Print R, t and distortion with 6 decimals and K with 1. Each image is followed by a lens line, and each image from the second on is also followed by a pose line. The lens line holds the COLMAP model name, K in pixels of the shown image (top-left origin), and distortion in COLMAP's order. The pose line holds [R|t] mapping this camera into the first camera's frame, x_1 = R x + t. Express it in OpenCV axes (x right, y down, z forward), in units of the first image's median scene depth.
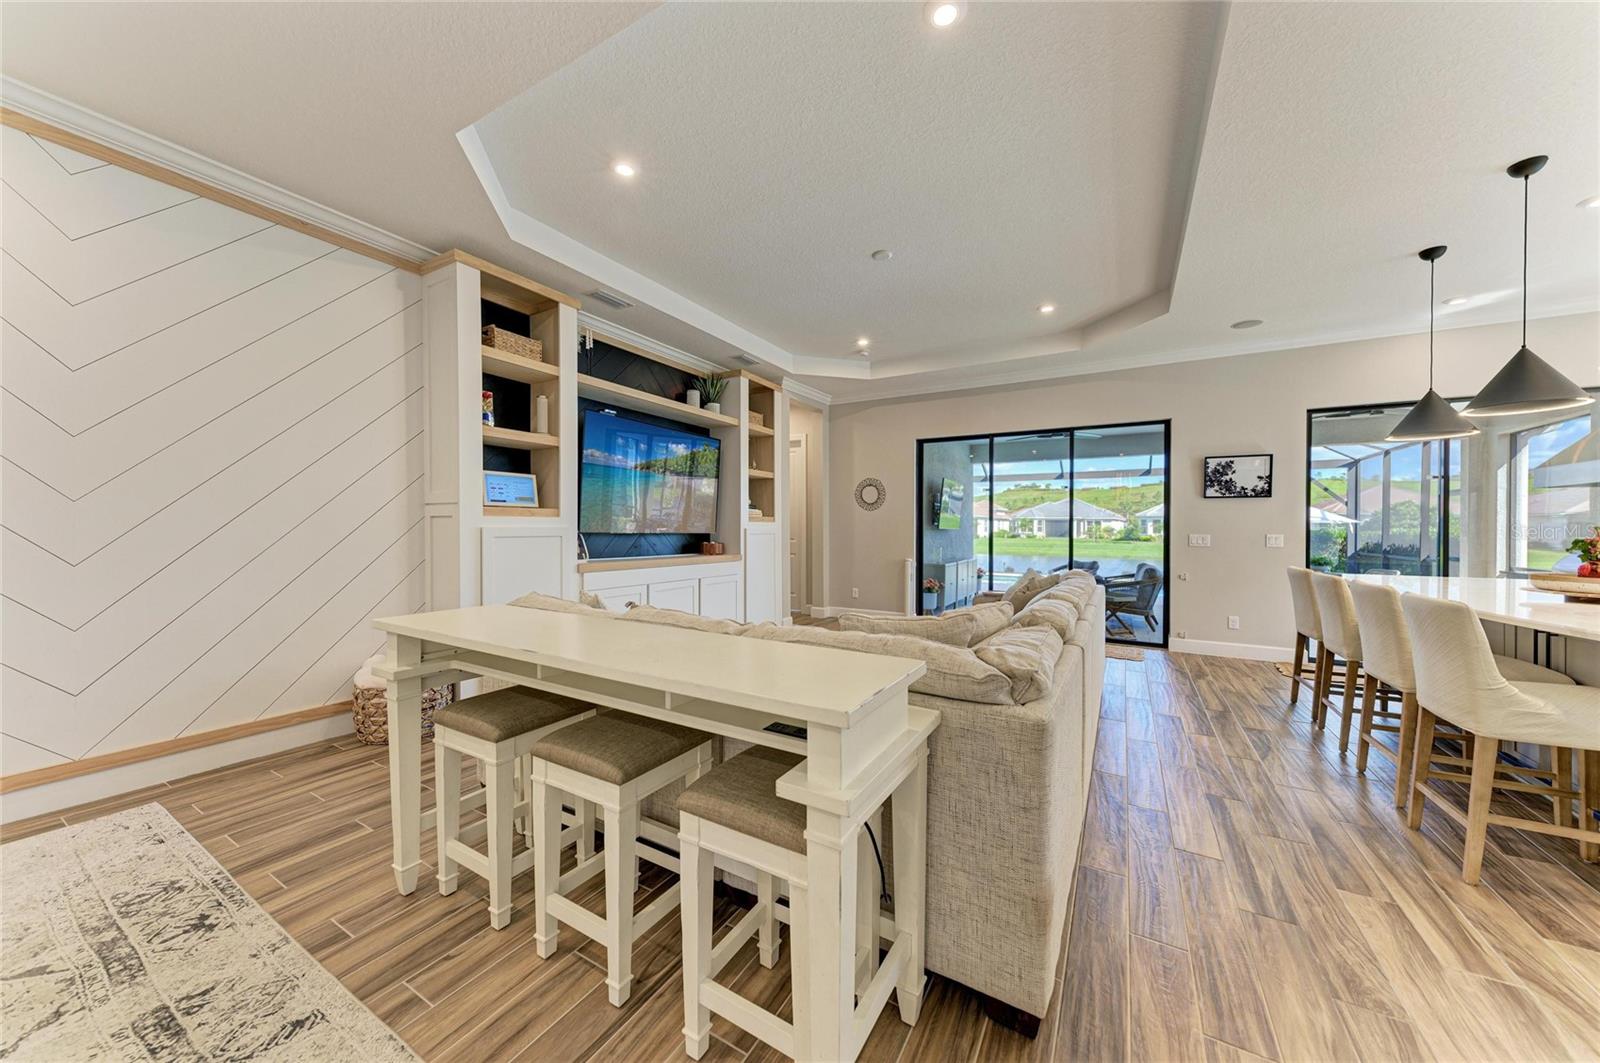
lens RADIAL K [[541.9, 0, 801.5], [0, 541.9, 532.9], [0, 0, 1]] dist [0.010147, -0.000102]
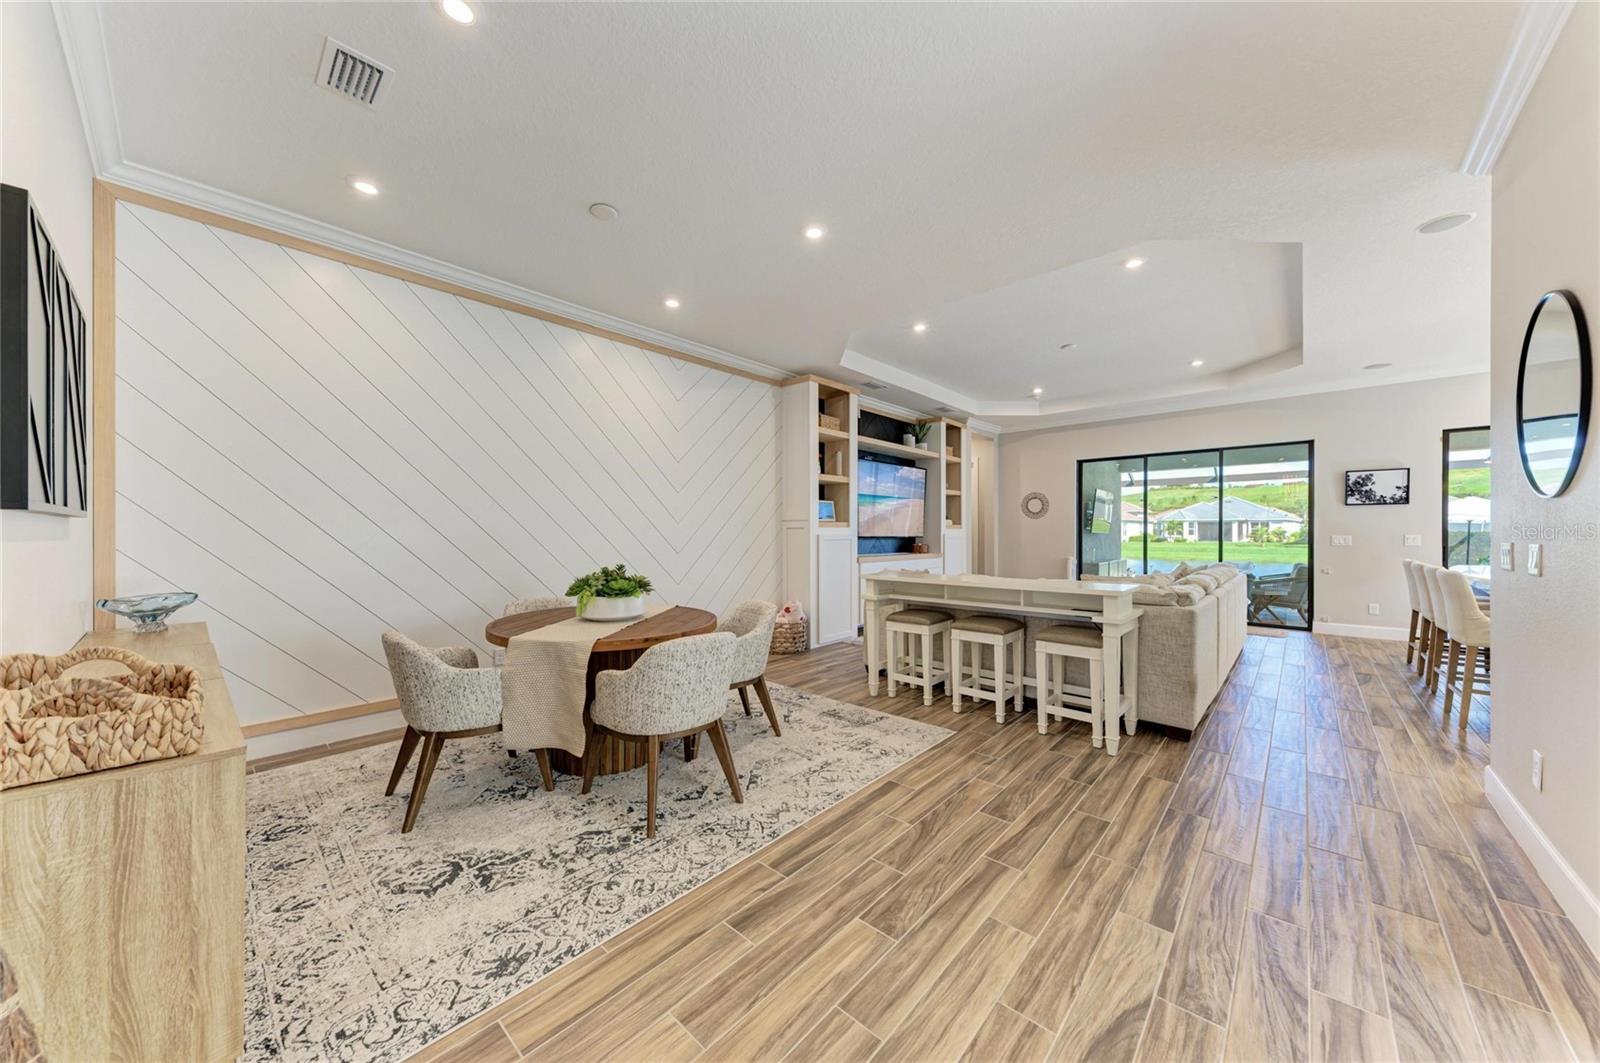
lens RADIAL K [[547.4, 0, 798.2], [0, 547.4, 542.3], [0, 0, 1]] dist [0.006667, -0.000147]
pose [[0.978740, -0.004791, -0.205050, -0.196126], [0.006097, 0.999965, 0.005737, 0.003495], [0.205015, -0.006865, 0.978735, -0.445047]]
